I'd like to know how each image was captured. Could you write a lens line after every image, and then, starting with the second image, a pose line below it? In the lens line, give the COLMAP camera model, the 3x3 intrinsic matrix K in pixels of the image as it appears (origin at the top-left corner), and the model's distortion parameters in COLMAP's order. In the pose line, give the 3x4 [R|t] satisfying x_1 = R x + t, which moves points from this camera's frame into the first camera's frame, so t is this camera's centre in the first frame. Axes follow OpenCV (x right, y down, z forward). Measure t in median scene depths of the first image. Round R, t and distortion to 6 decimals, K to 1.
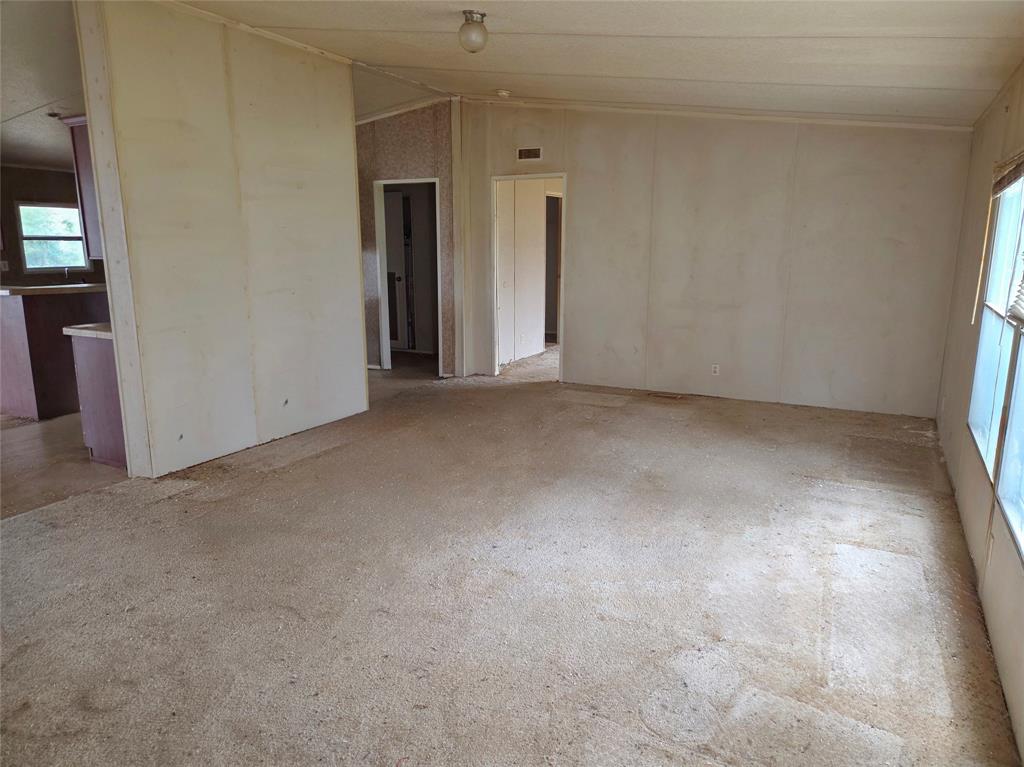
lens RADIAL K [[693.4, 0, 510.5], [0, 693.4, 384.0], [0, 0, 1]] dist [0.038657, -0.000580]
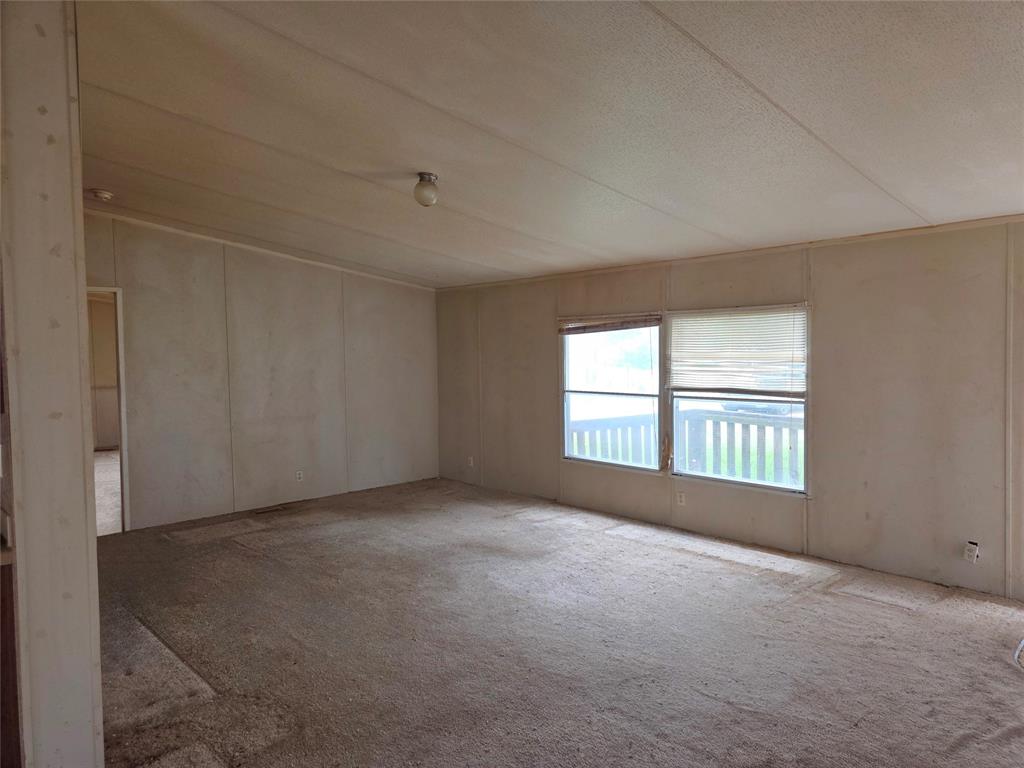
lens RADIAL K [[693.4, 0, 510.5], [0, 693.4, 384.5], [0, 0, 1]] dist [0.038657, -0.000580]
pose [[0.320951, -0.048901, 0.945833, -0.745546], [0.204549, 0.978676, -0.018811, -0.086760], [-0.924743, 0.199506, 0.324109, 0.365684]]
